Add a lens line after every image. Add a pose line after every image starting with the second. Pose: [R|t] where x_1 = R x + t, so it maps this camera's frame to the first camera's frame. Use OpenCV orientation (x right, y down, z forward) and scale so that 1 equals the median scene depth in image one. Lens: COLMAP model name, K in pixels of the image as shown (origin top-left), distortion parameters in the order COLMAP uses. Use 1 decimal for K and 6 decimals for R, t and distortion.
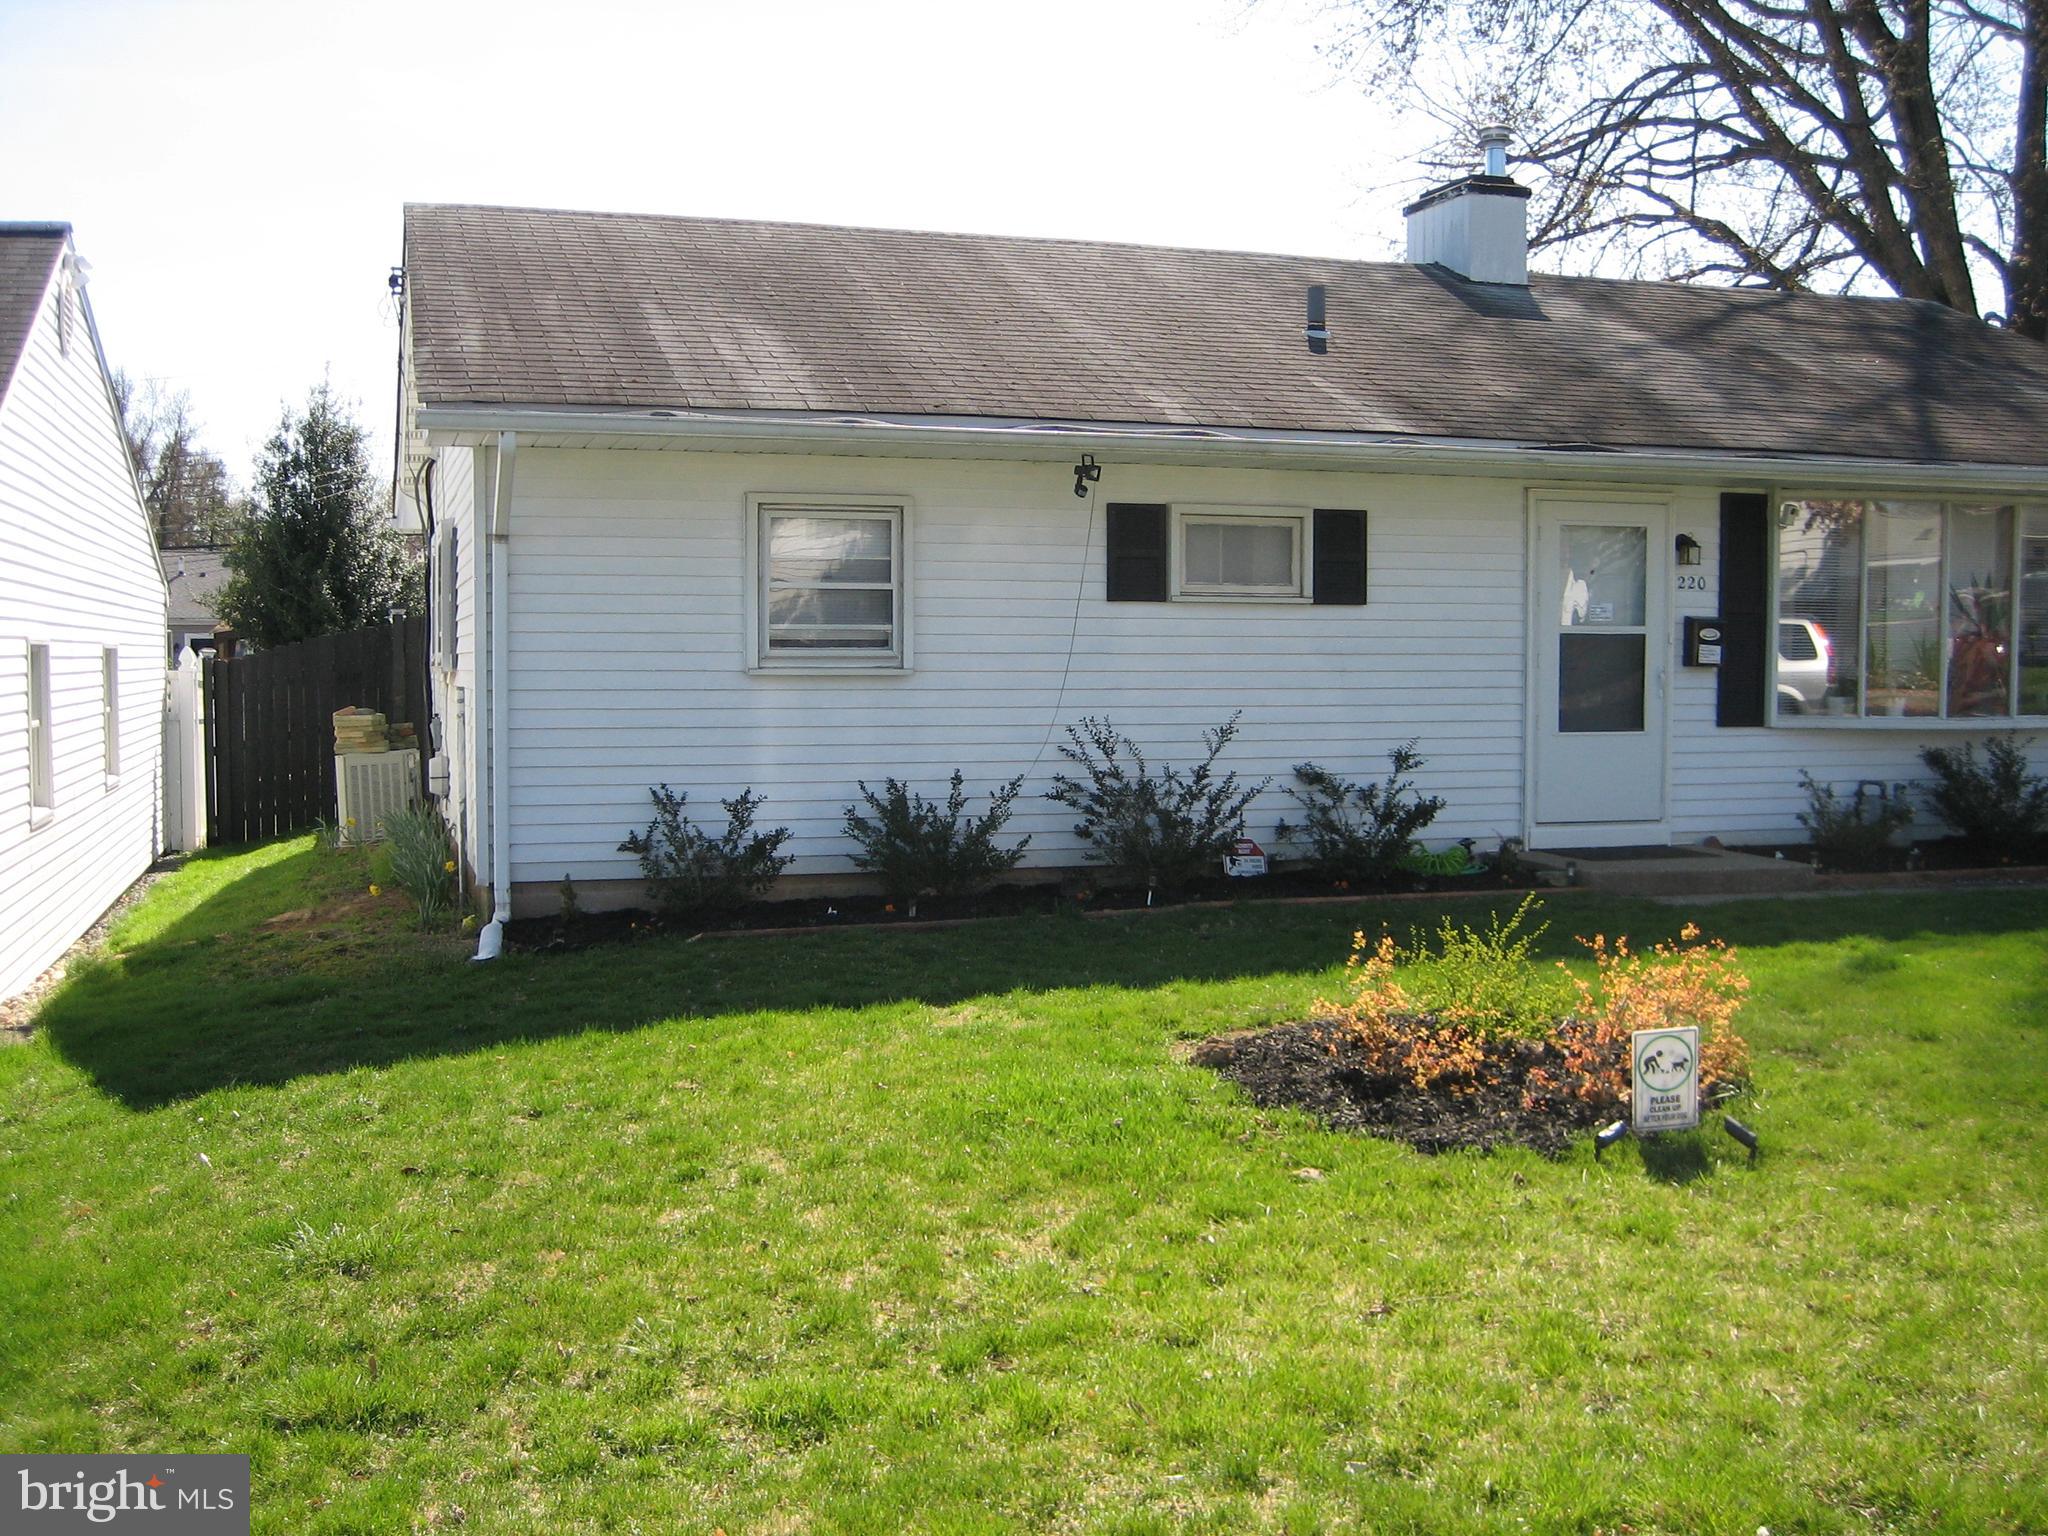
lens RADIAL K [[2123.2, 0, 1015.3], [0, 2123.2, 767.6], [0, 0, 1]] dist [-0.153193, 0.205332]
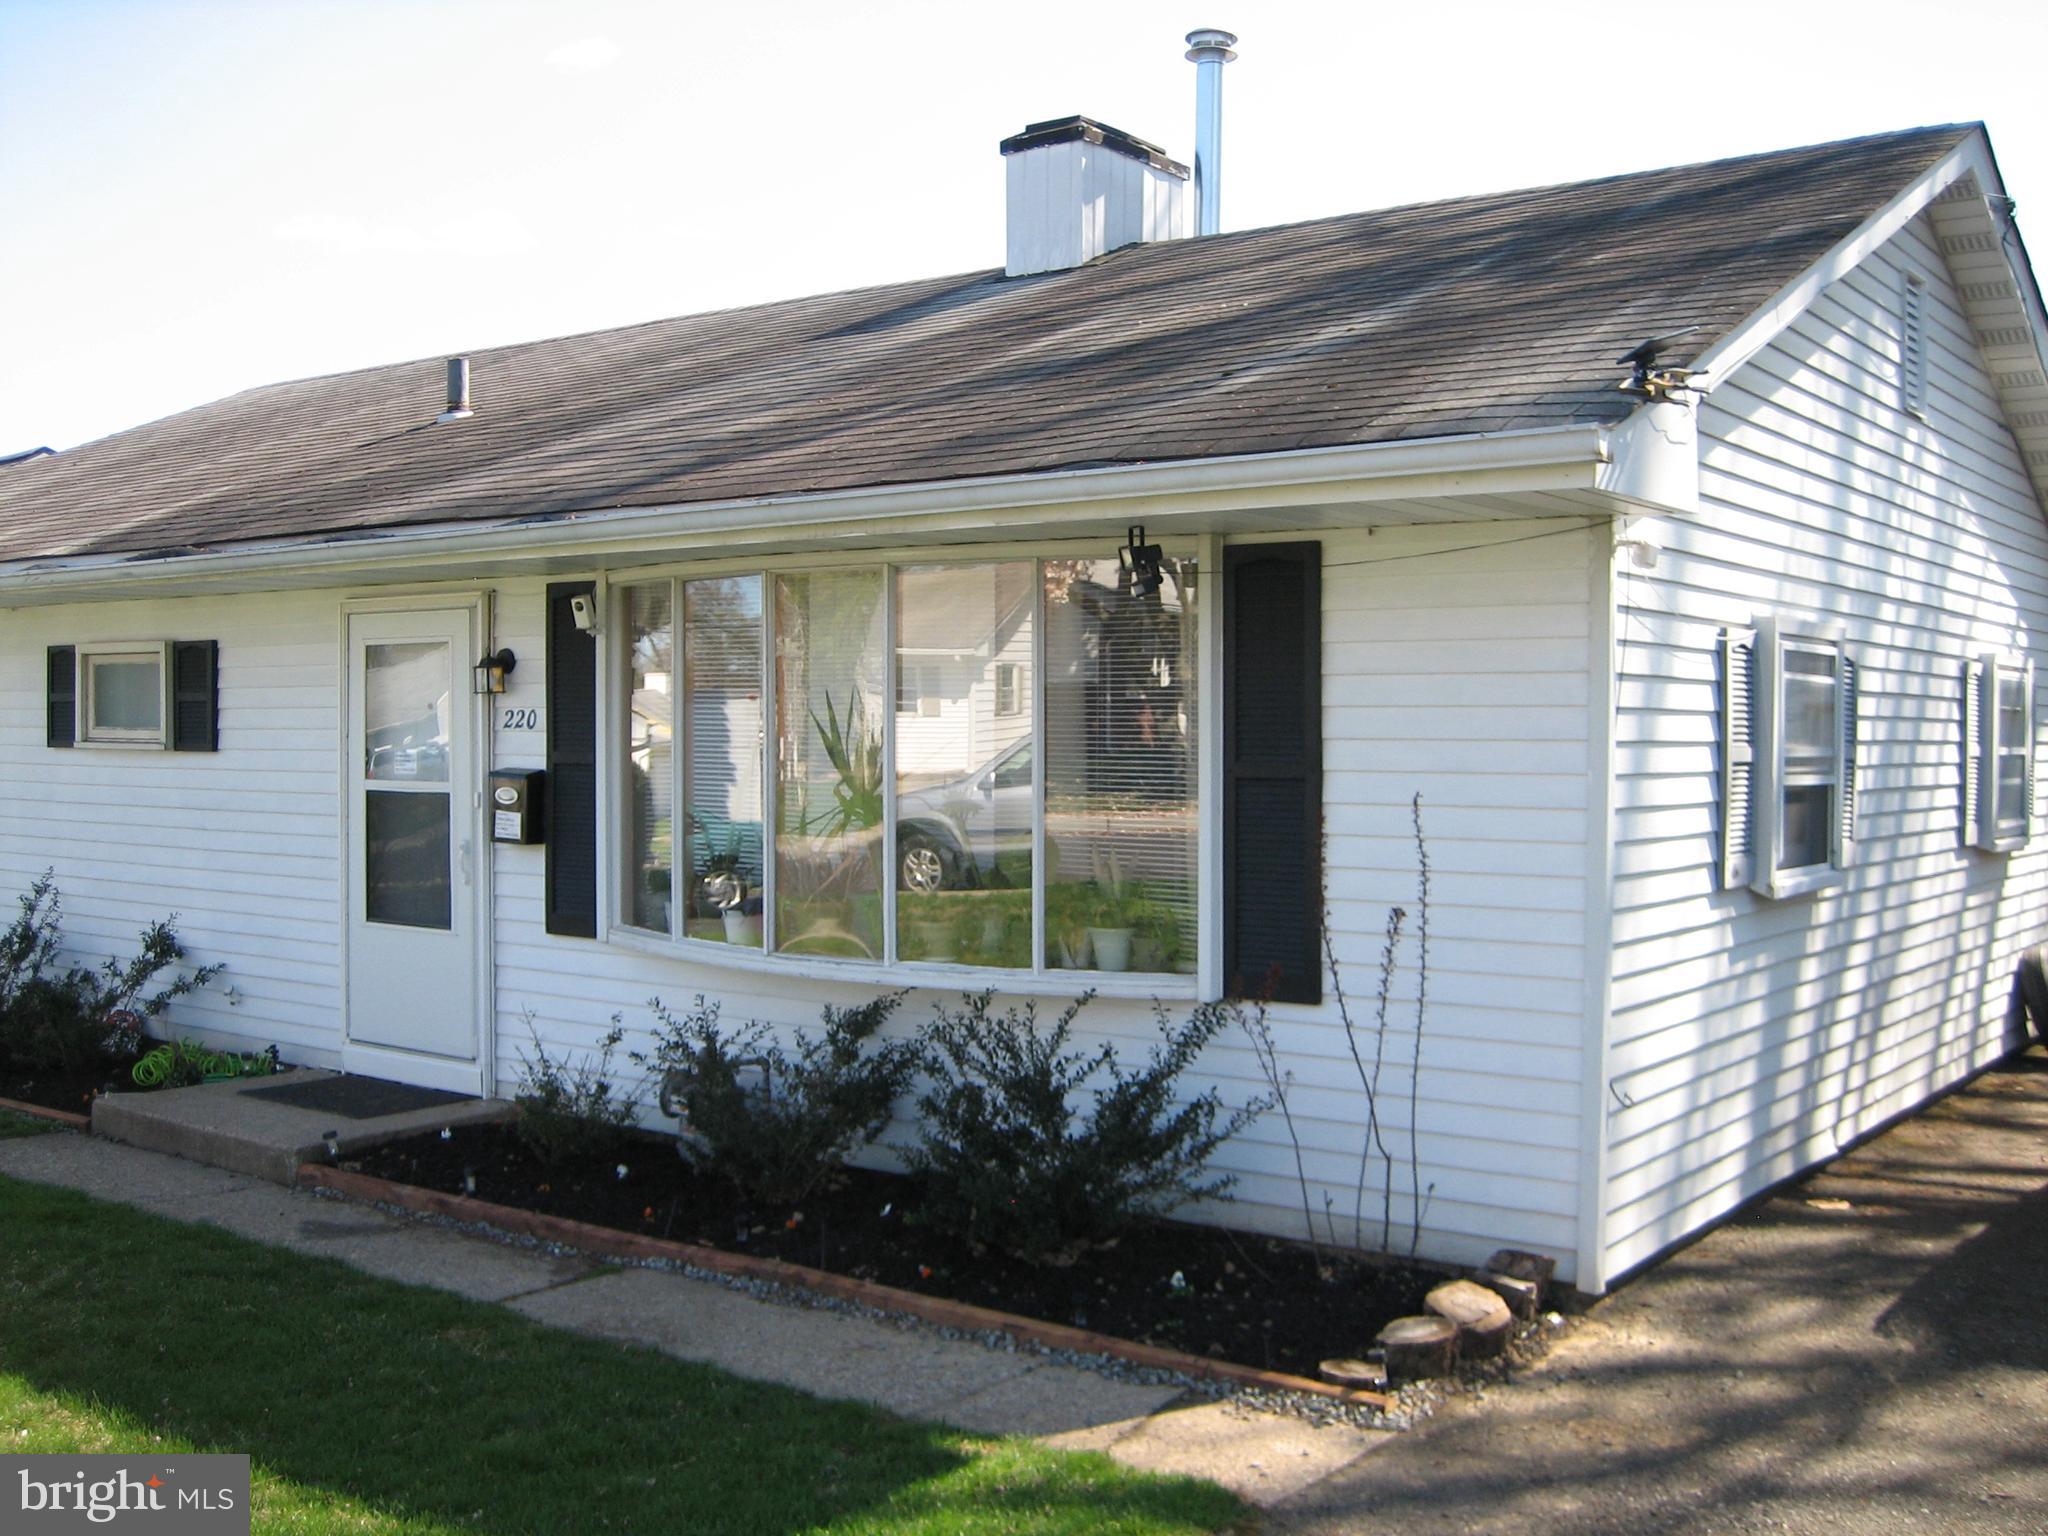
lens RADIAL K [[2123.2, 0, 1015.3], [0, 2123.2, 767.6], [0, 0, 1]] dist [-0.153193, 0.205332]
pose [[0.579177, 0.018922, -0.814982, 1.005847], [-0.047664, 0.998806, -0.010684, -0.075121], [0.813807, 0.045033, 0.579388, 0.759634]]
